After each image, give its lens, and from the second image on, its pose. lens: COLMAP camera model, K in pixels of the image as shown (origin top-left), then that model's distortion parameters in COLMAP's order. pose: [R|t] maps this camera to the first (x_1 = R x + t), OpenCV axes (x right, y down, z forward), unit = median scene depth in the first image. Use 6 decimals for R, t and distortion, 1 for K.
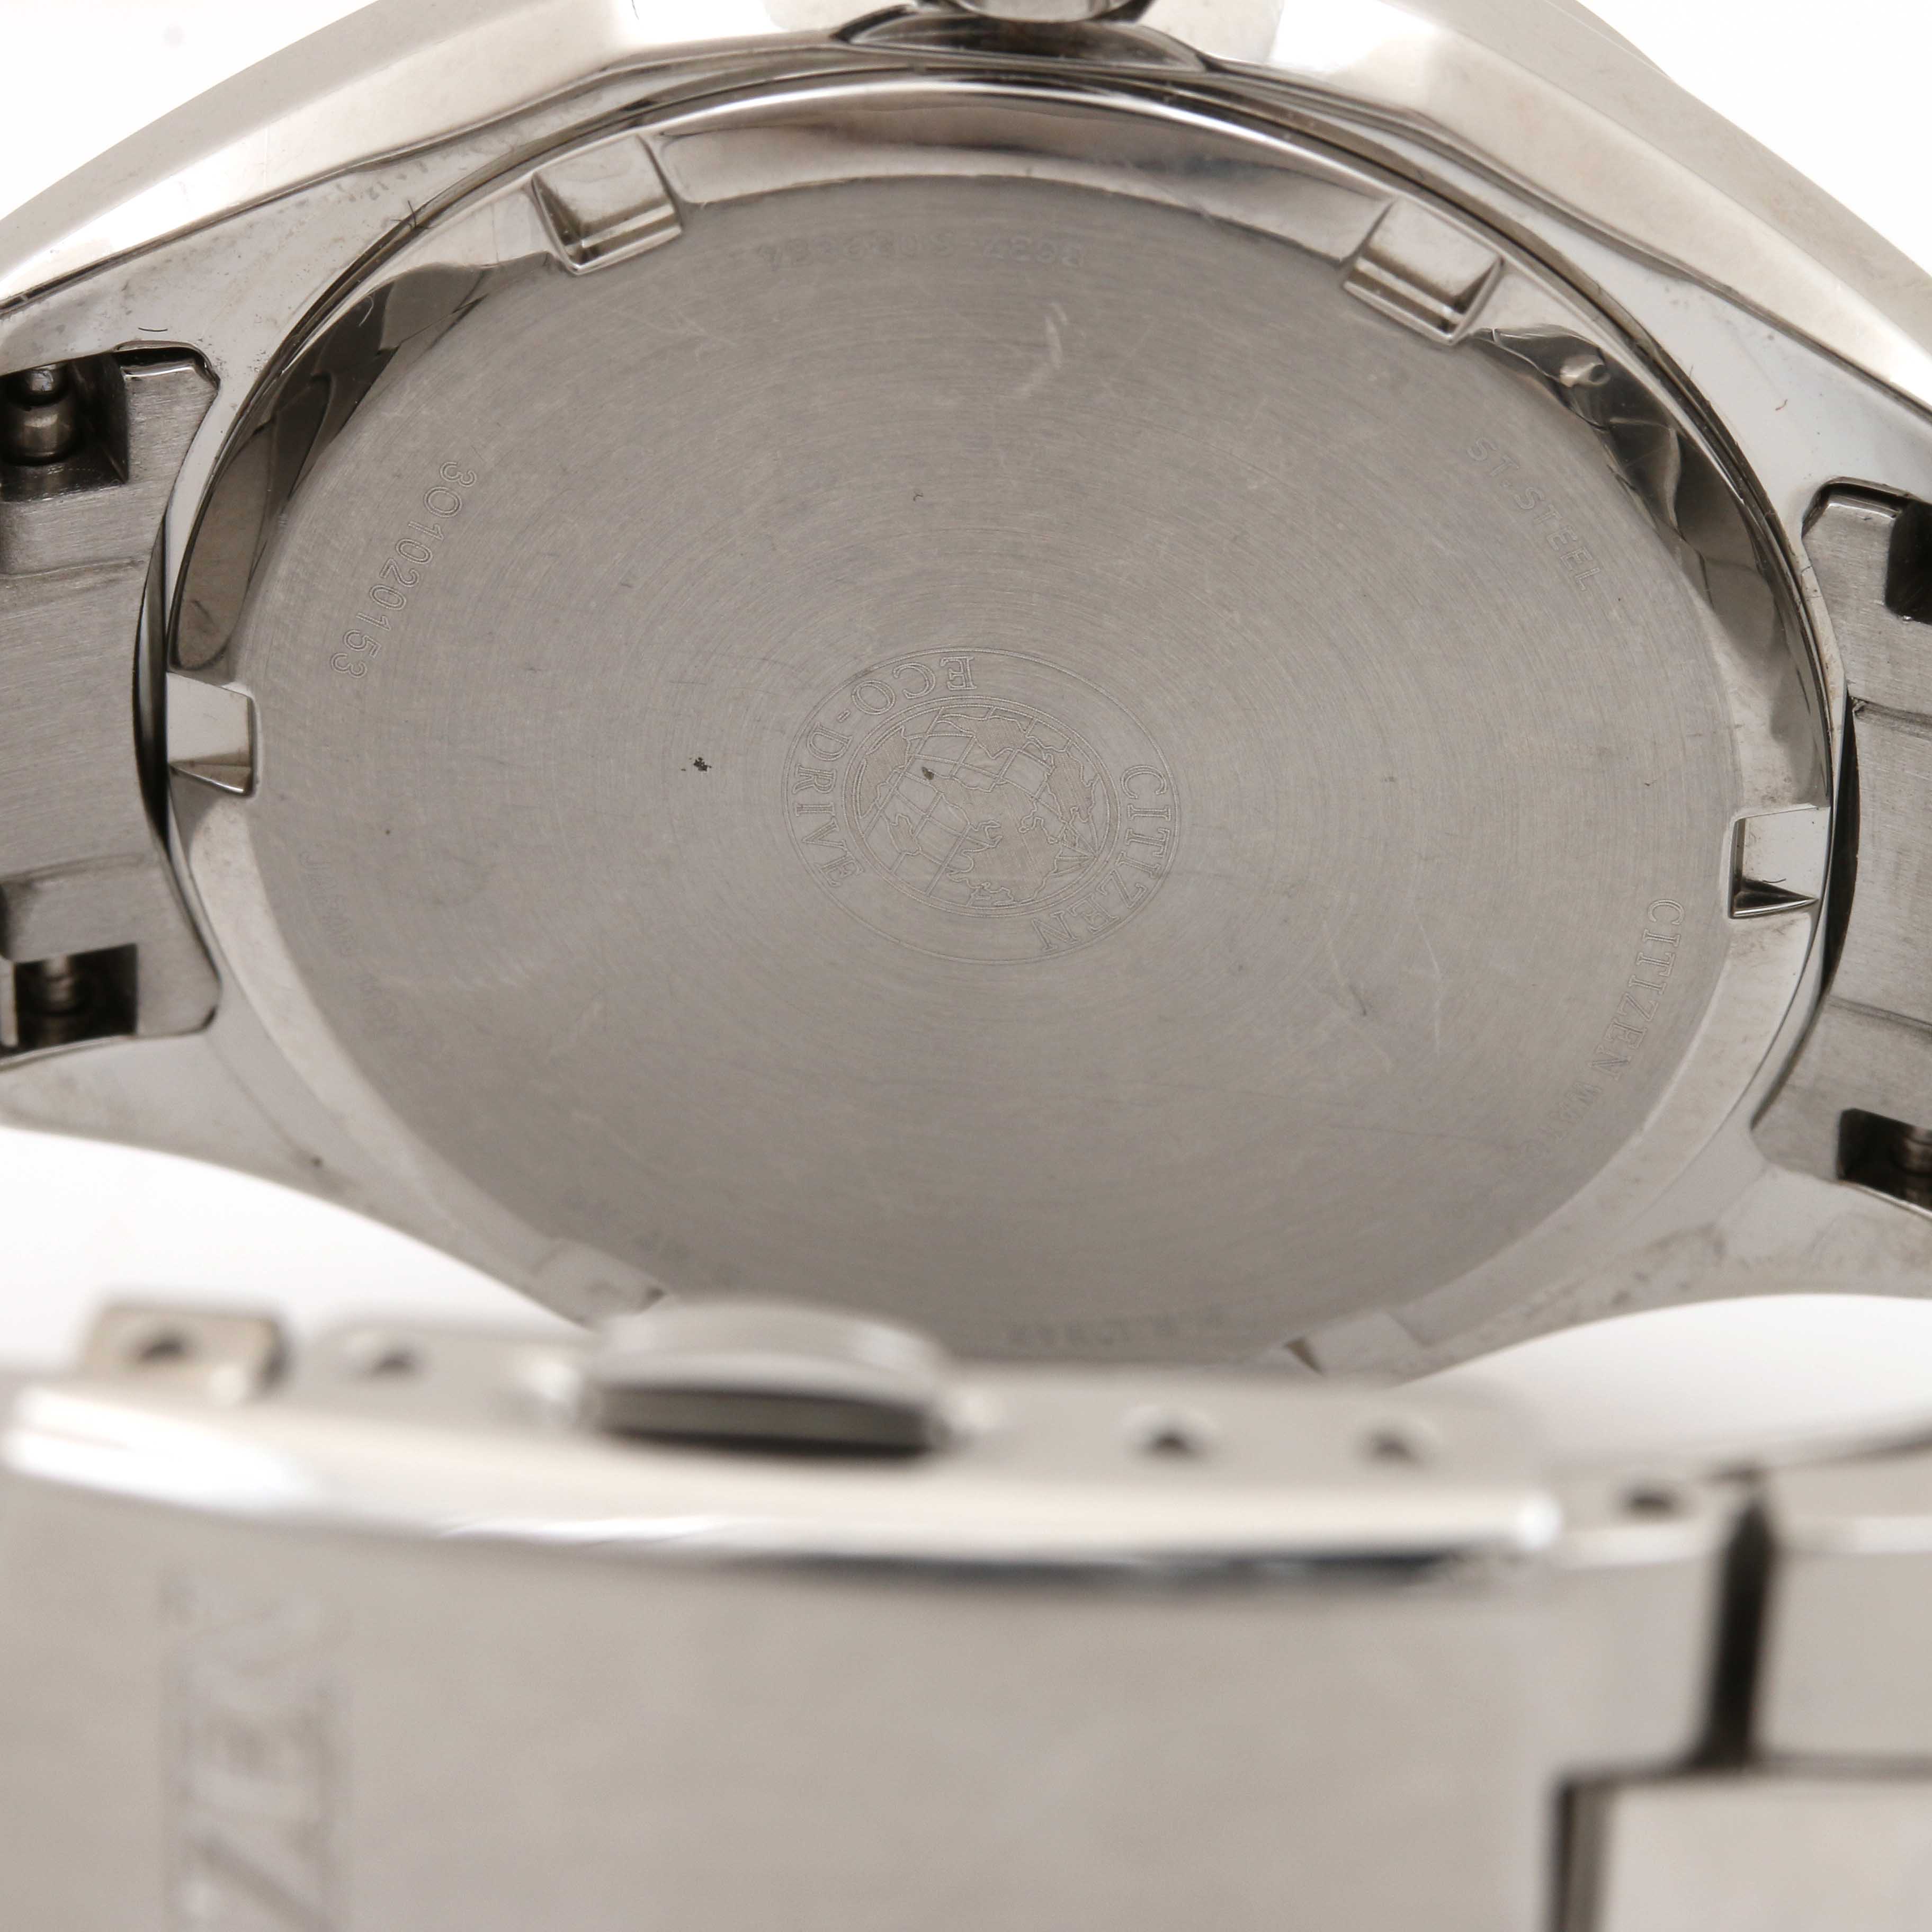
lens RADIAL K [[11639.0, 0, 967.4], [0, 11639.0, 965.4], [0, 0, 1]] dist [-0.224571, 0.000000]
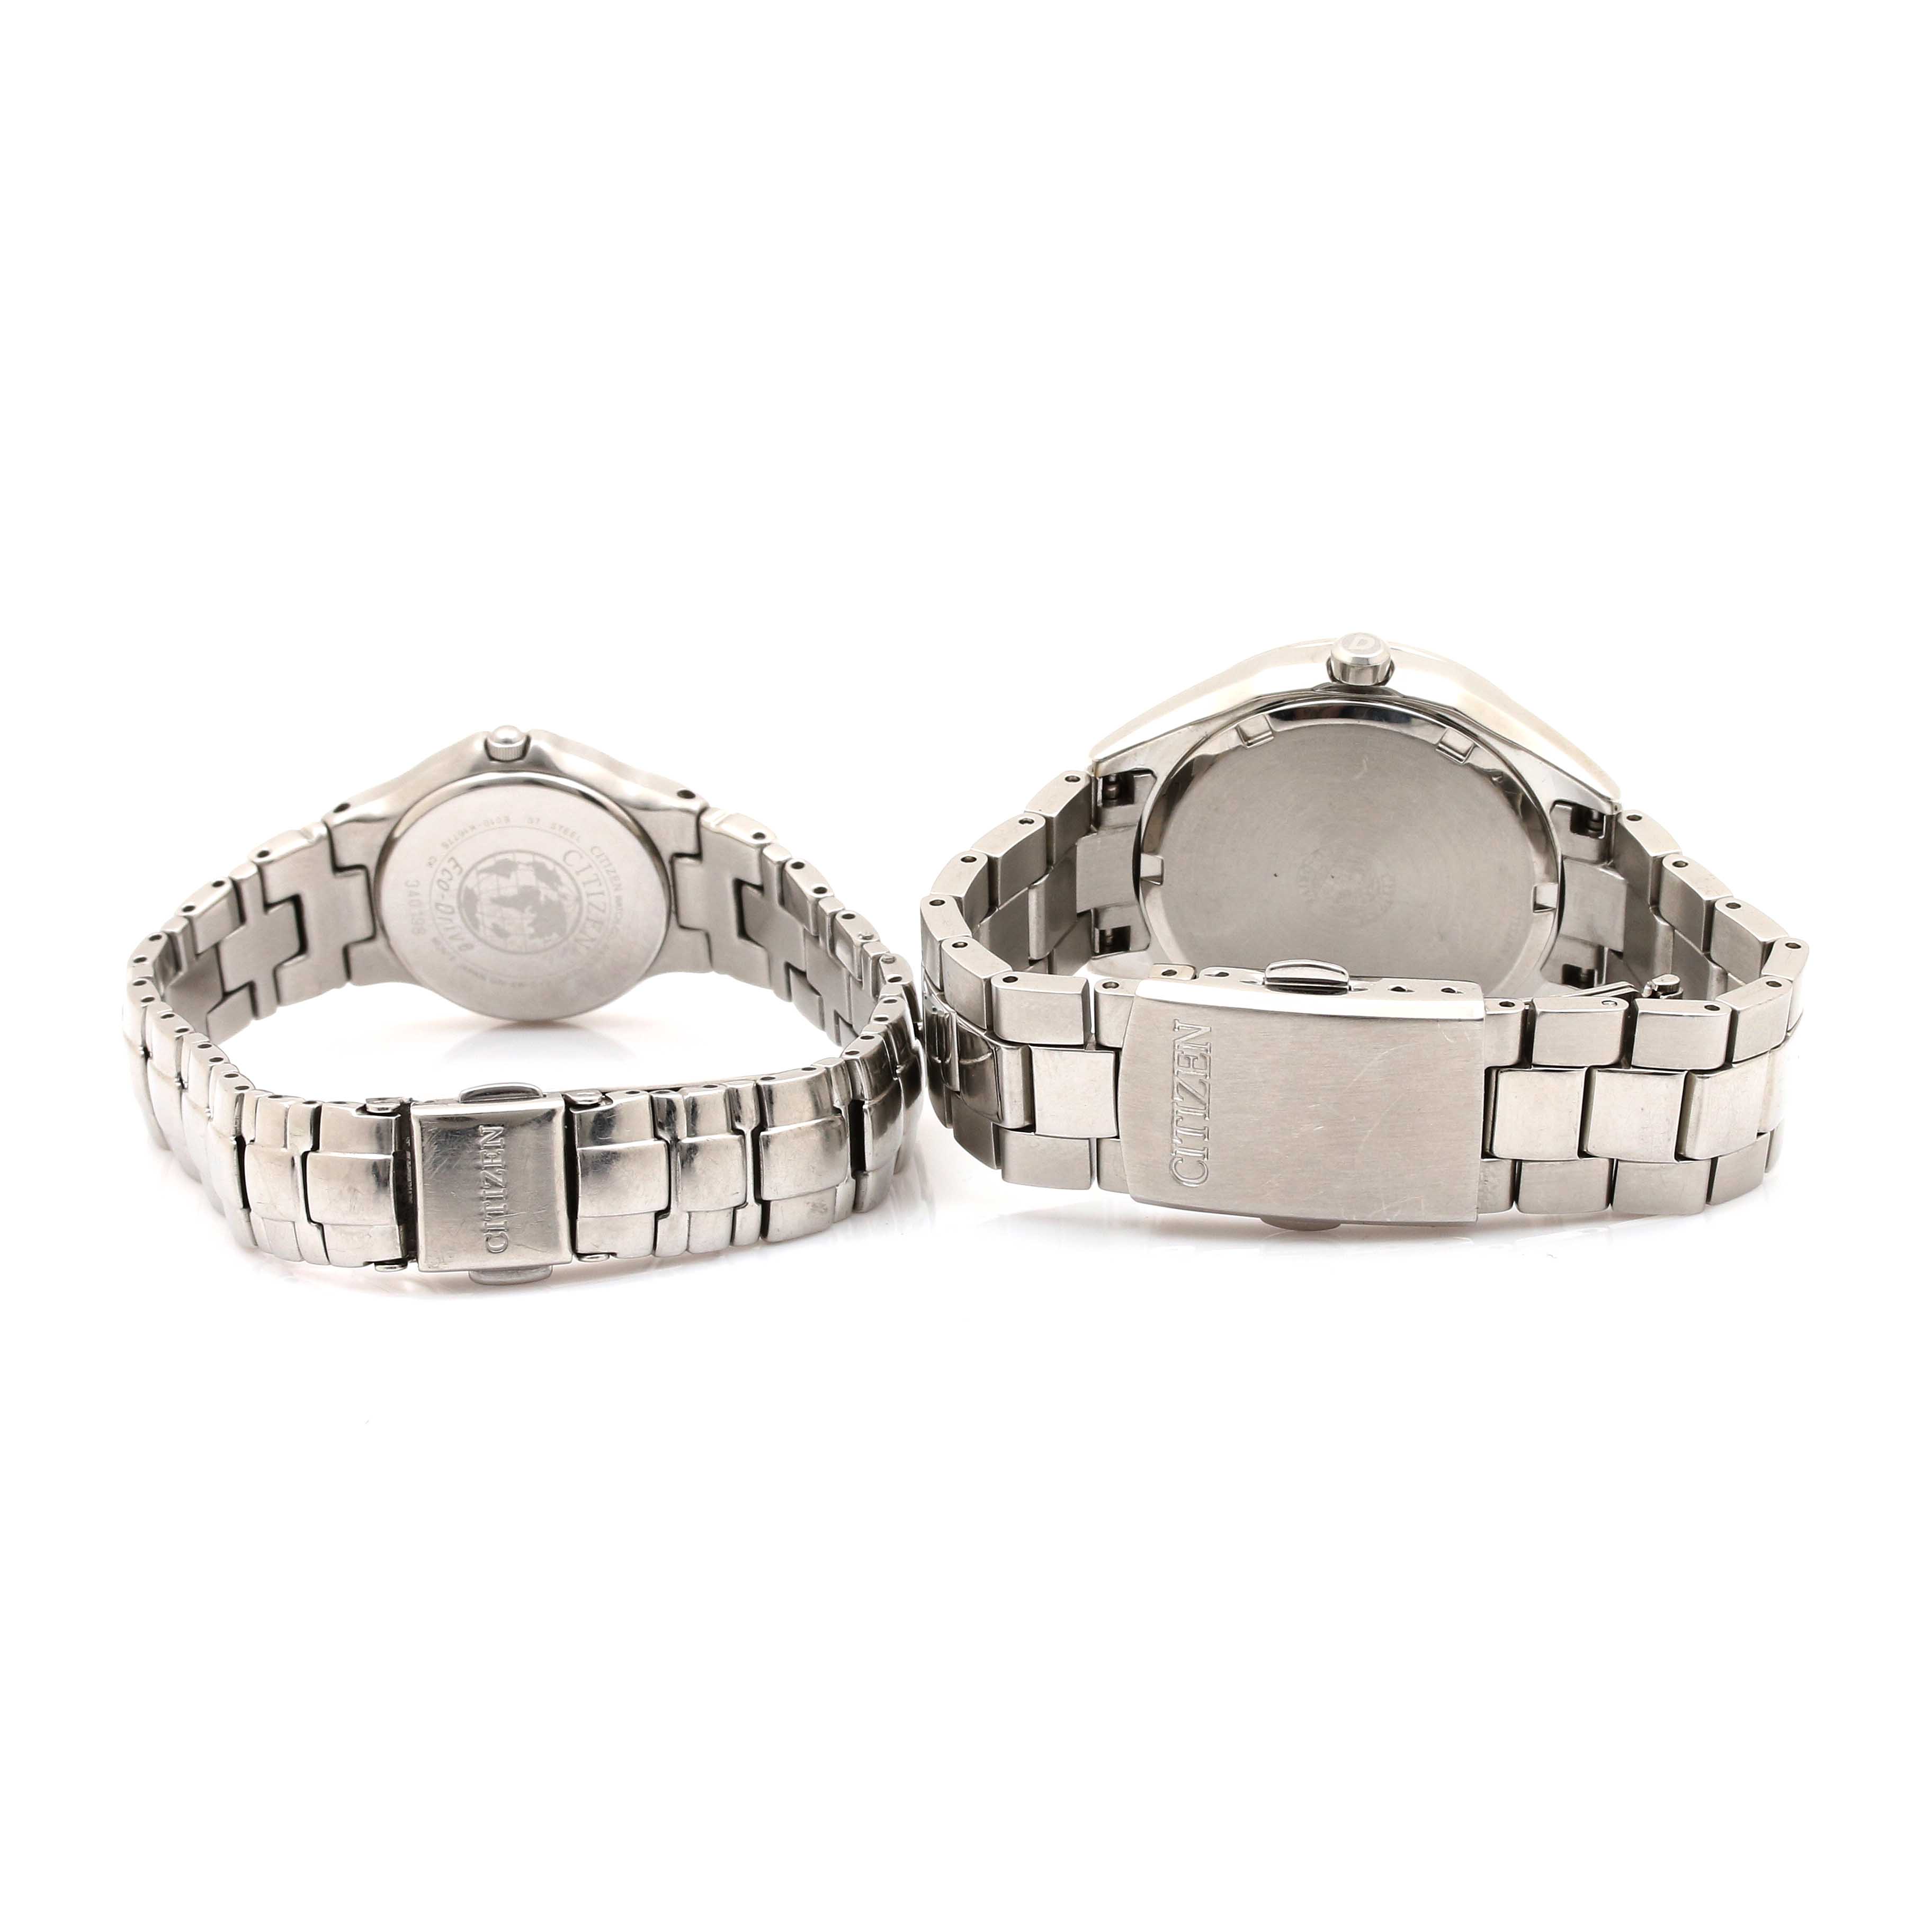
lens RADIAL K [[11639.0, 0, 965.7], [0, 11639.0, 965.9], [0, 0, 1]] dist [-0.224571, 0.000000]
pose [[0.999967, -0.003066, -0.007465, -0.100198], [0.002277, 0.994627, -0.103497, 0.429588], [0.007742, 0.103477, 0.994602, -2.990226]]
